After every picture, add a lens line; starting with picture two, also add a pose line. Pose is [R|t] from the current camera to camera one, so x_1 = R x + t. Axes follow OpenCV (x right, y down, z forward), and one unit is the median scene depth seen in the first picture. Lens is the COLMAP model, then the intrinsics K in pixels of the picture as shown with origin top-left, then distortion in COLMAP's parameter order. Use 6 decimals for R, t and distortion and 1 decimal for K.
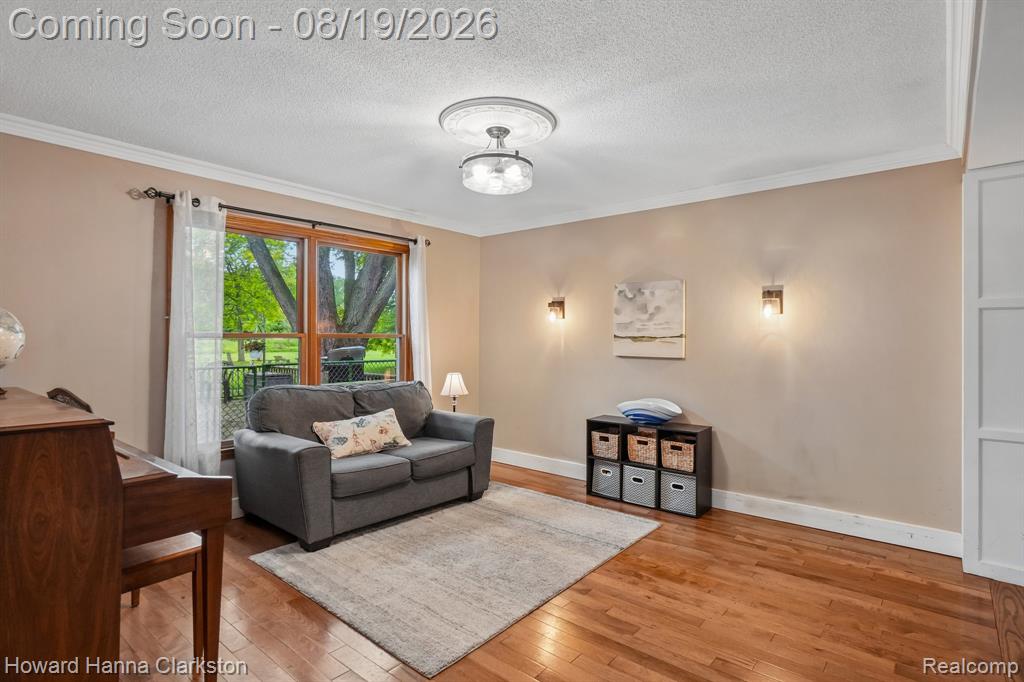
lens RADIAL K [[530.5, 0, 513.0], [0, 530.5, 336.3], [0, 0, 1]] dist [-0.039914, 0.000047]
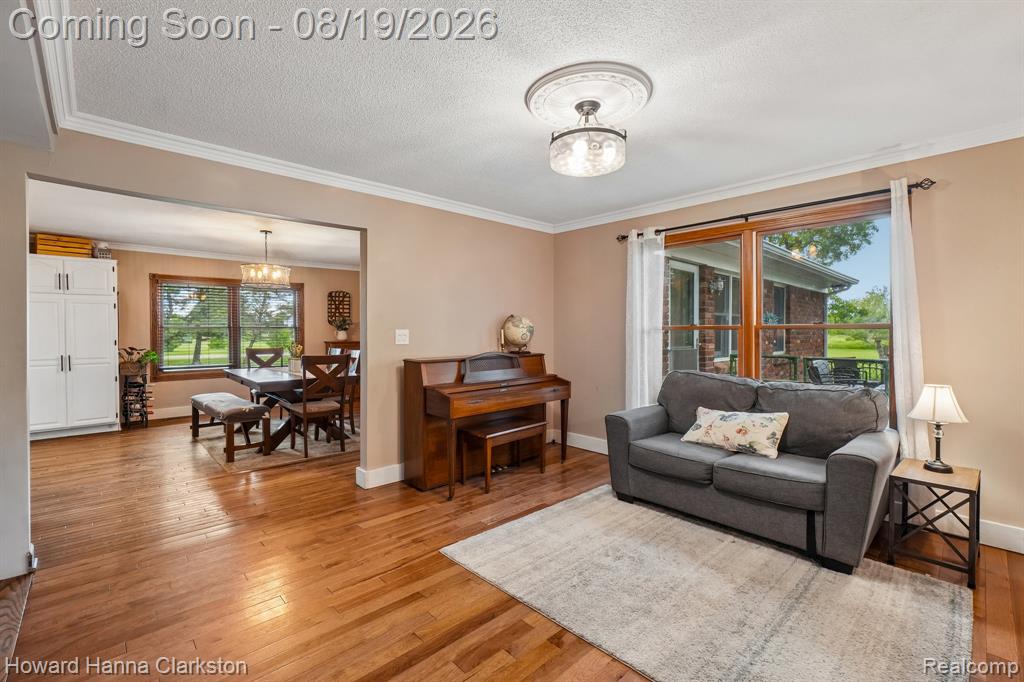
lens RADIAL K [[446.8, 0, 512.6], [0, 446.8, 334.0], [0, 0, 1]] dist [-0.007643, 0.000003]
pose [[-0.125344, 0.004886, -0.992101, 0.606102], [0.006392, 0.999971, 0.004117, 0.005897], [0.992093, -0.005826, -0.125372, 0.751647]]
